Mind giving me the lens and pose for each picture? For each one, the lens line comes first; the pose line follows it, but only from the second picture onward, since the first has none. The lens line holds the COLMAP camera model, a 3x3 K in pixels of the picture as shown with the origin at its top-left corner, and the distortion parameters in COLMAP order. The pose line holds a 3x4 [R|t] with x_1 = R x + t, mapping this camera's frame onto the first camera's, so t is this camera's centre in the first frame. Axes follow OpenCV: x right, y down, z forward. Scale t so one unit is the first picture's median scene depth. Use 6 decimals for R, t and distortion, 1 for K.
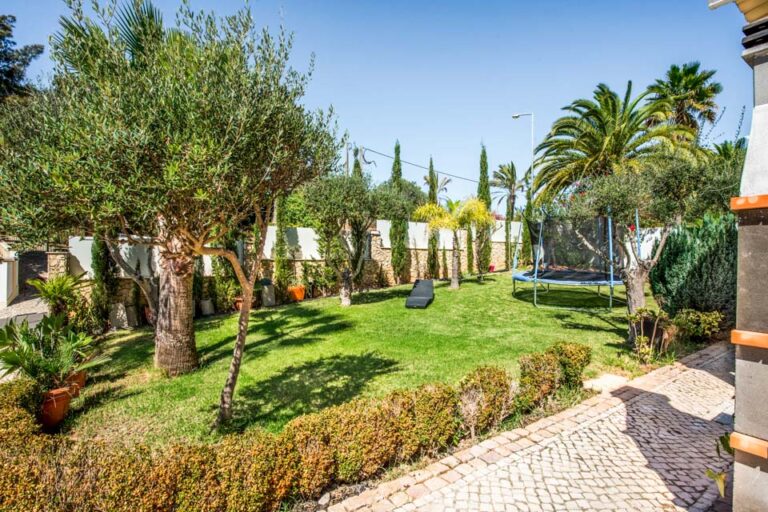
lens RADIAL K [[362.5, 0, 388.7], [0, 362.5, 260.7], [0, 0, 1]] dist [0.001004, 0.000124]
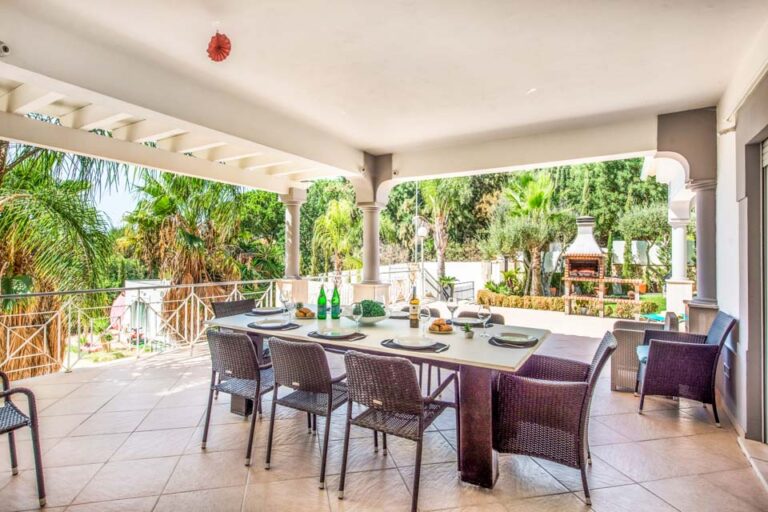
lens RADIAL K [[412.3, 0, 385.2], [0, 412.3, 255.5], [0, 0, 1]] dist [-0.001083, -0.000778]
pose [[0.430804, -0.001546, -0.902444, 0.978679], [-0.019405, 0.999751, -0.010976, 0.000173], [0.902237, 0.022240, 0.430666, -0.764501]]
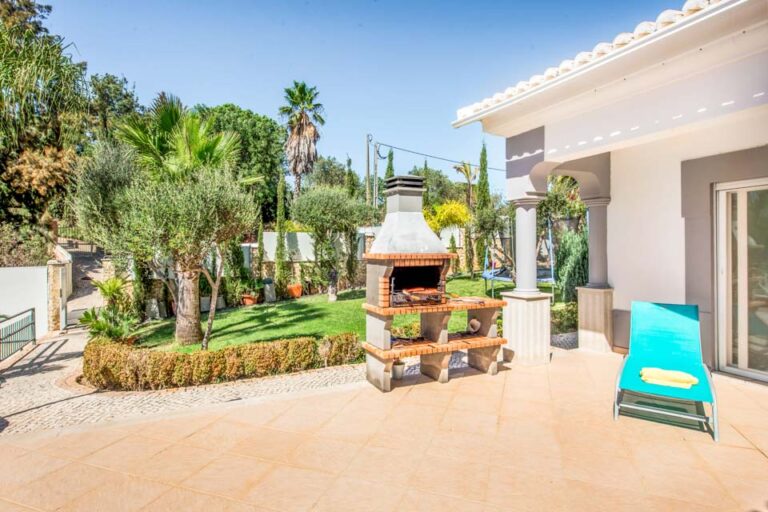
lens RADIAL K [[412.3, 0, 383.1], [0, 412.3, 250.3], [0, 0, 1]] dist [-0.001083, -0.000778]
pose [[0.991635, -0.016140, -0.128059, 0.240368], [0.015022, 0.999840, -0.009694, -0.026621], [0.128195, 0.007689, 0.991719, -0.324727]]
